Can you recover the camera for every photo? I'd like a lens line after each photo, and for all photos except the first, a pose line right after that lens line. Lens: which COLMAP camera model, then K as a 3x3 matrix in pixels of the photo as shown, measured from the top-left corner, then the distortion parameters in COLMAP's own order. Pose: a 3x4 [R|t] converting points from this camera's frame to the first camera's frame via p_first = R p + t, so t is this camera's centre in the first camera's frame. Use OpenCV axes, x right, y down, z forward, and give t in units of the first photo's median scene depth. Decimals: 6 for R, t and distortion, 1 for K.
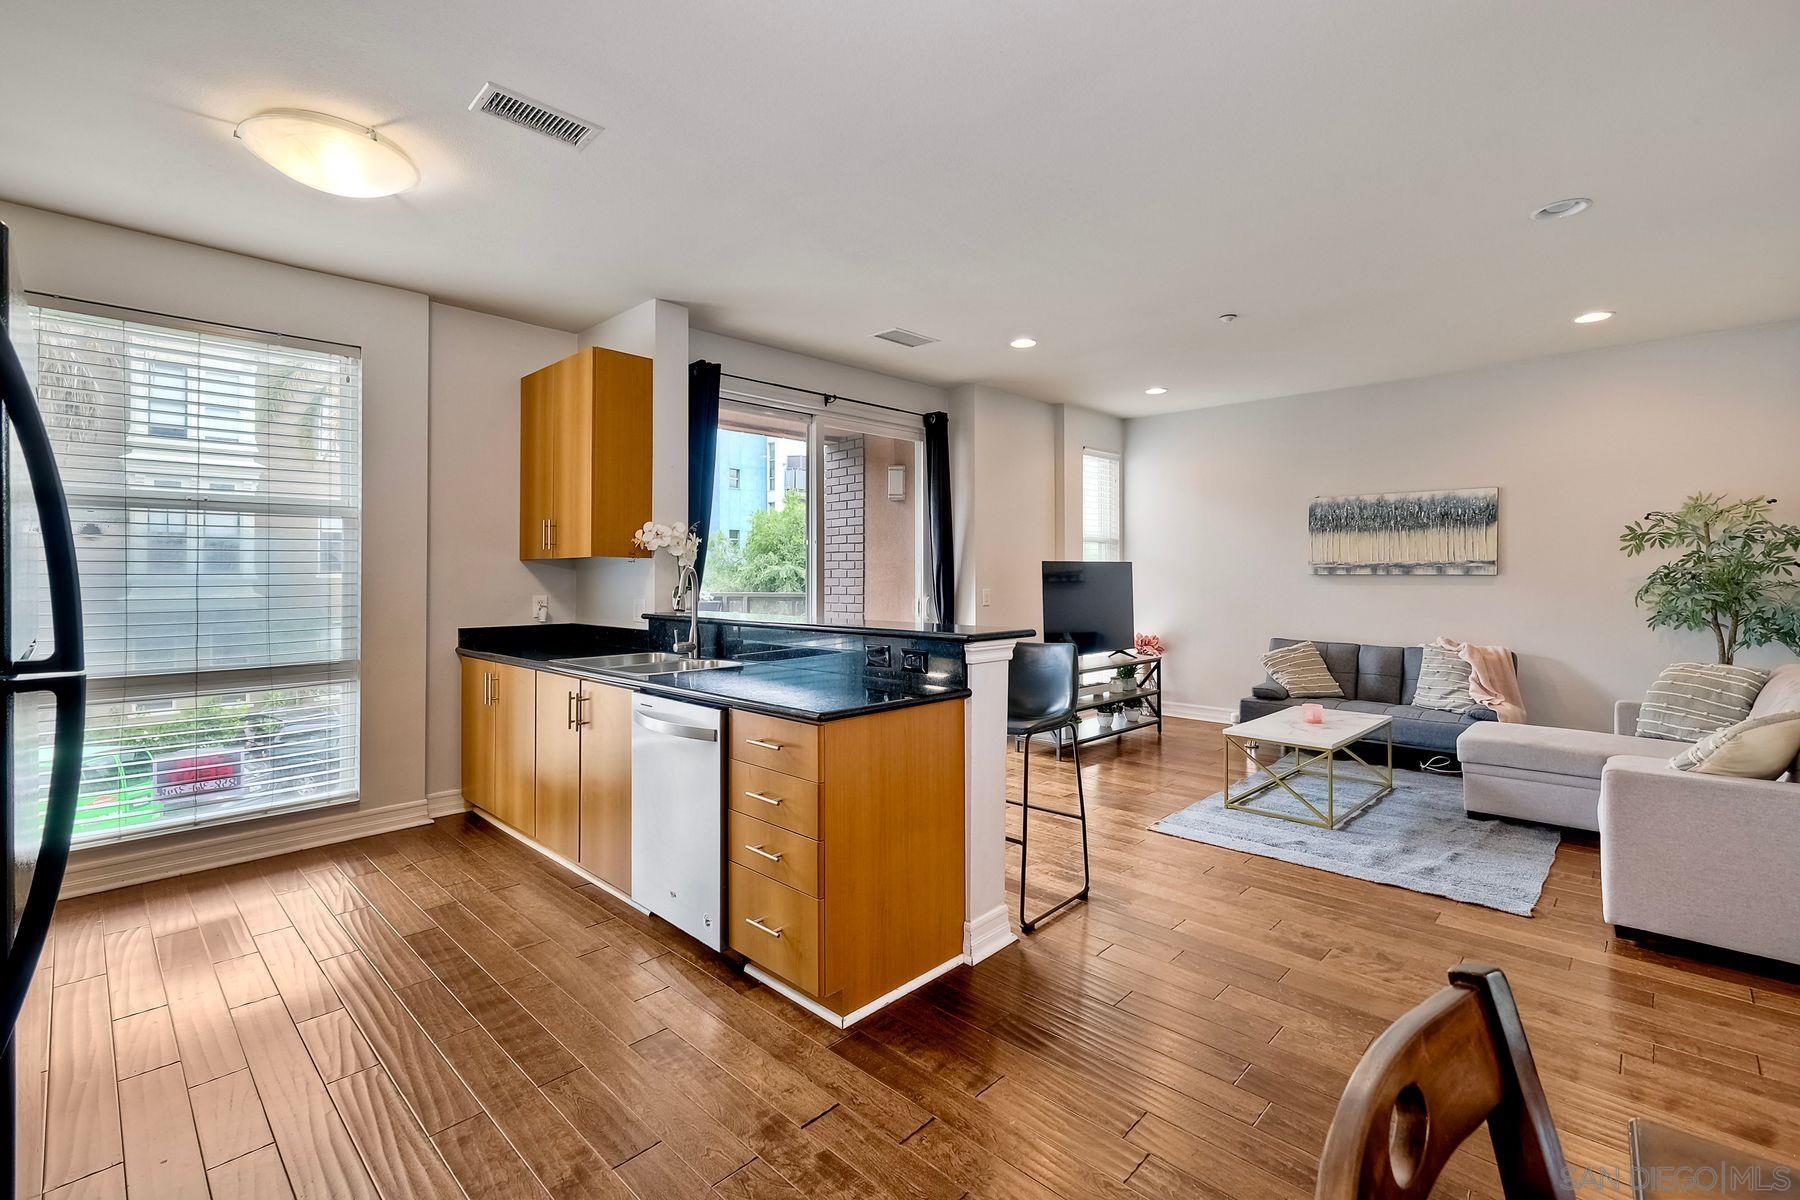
lens RADIAL K [[789.3, 0, 874.8], [0, 789.3, 564.5], [0, 0, 1]] dist [-0.002871, -0.001045]
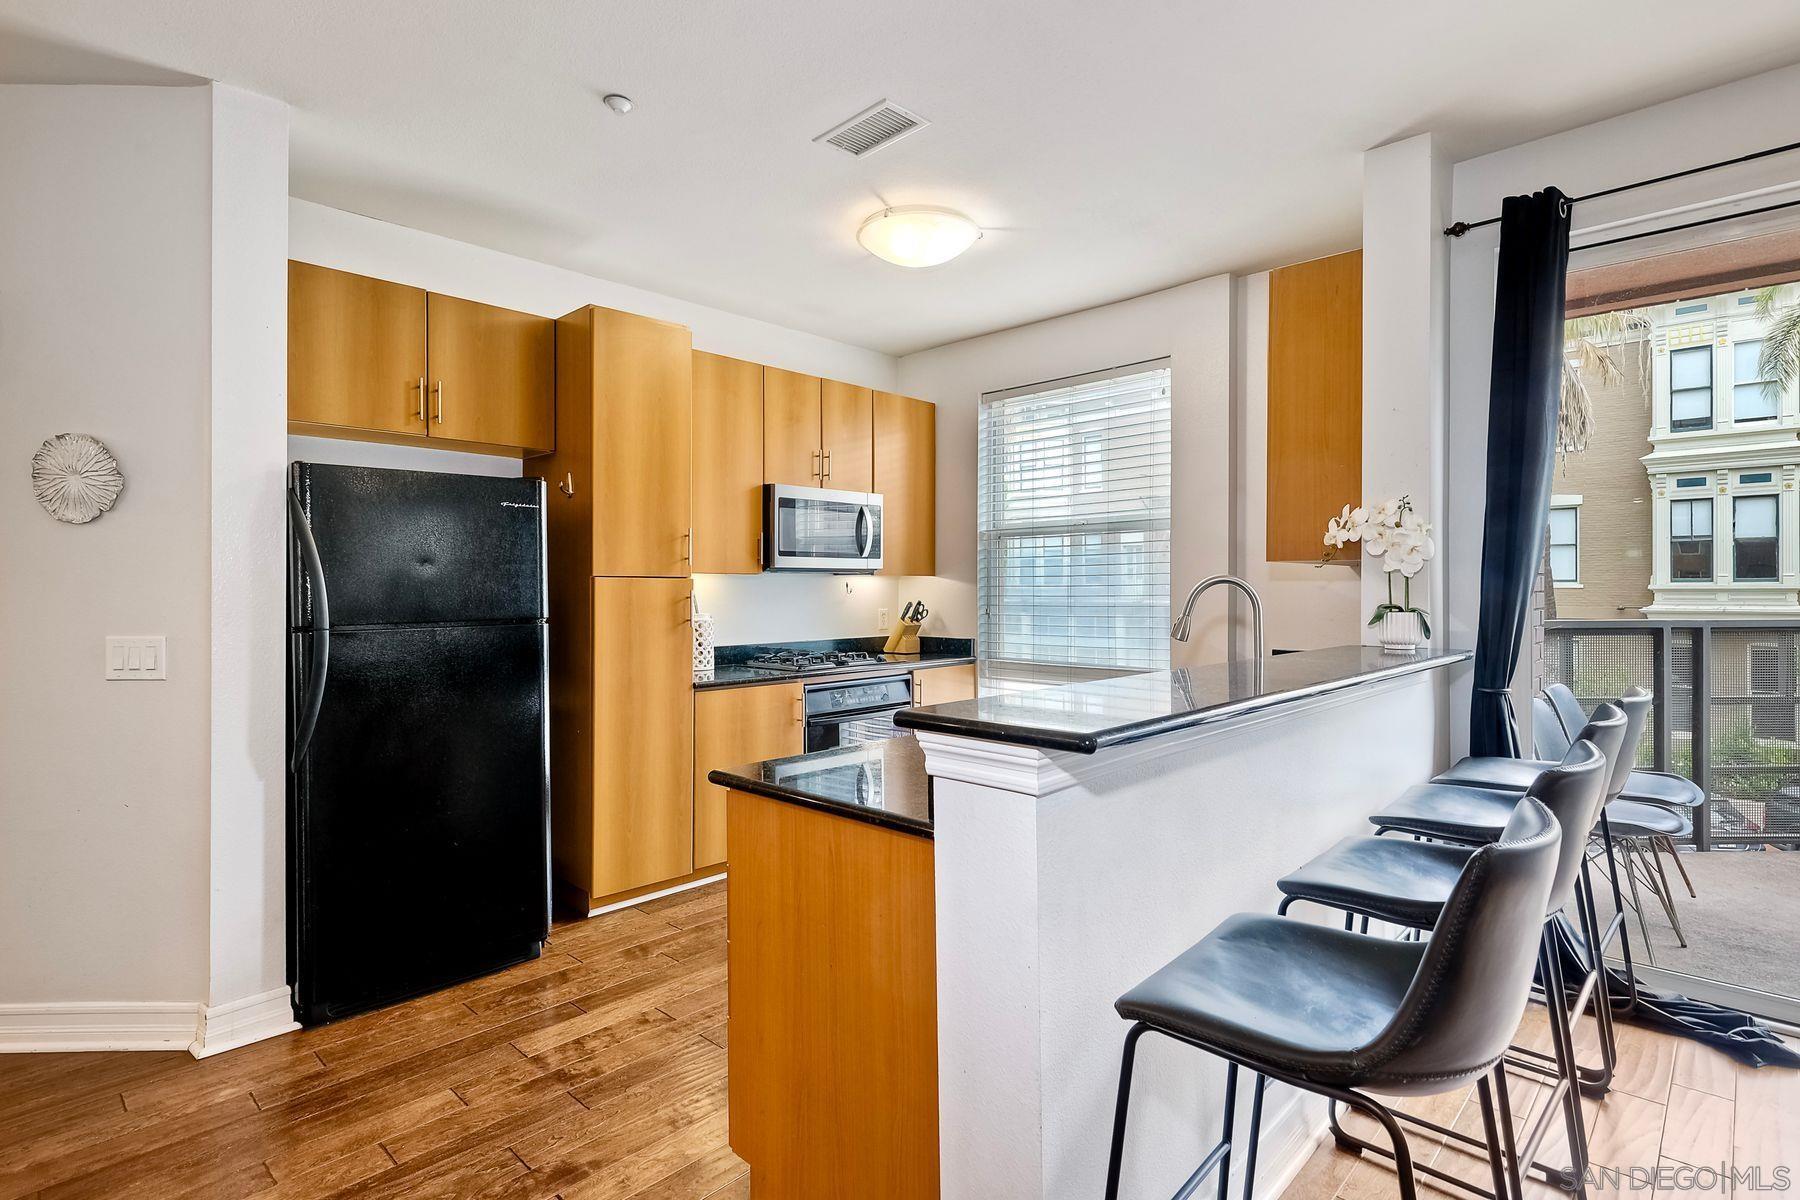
lens RADIAL K [[895.3, 0, 936.7], [0, 895.3, 580.1], [0, 0, 1]] dist [0.001619, 0.000237]
pose [[0.040394, -0.005357, -0.999169, 0.393160], [0.016286, 0.999856, -0.004702, 0.004752], [0.999051, -0.016082, 0.040475, 0.571486]]
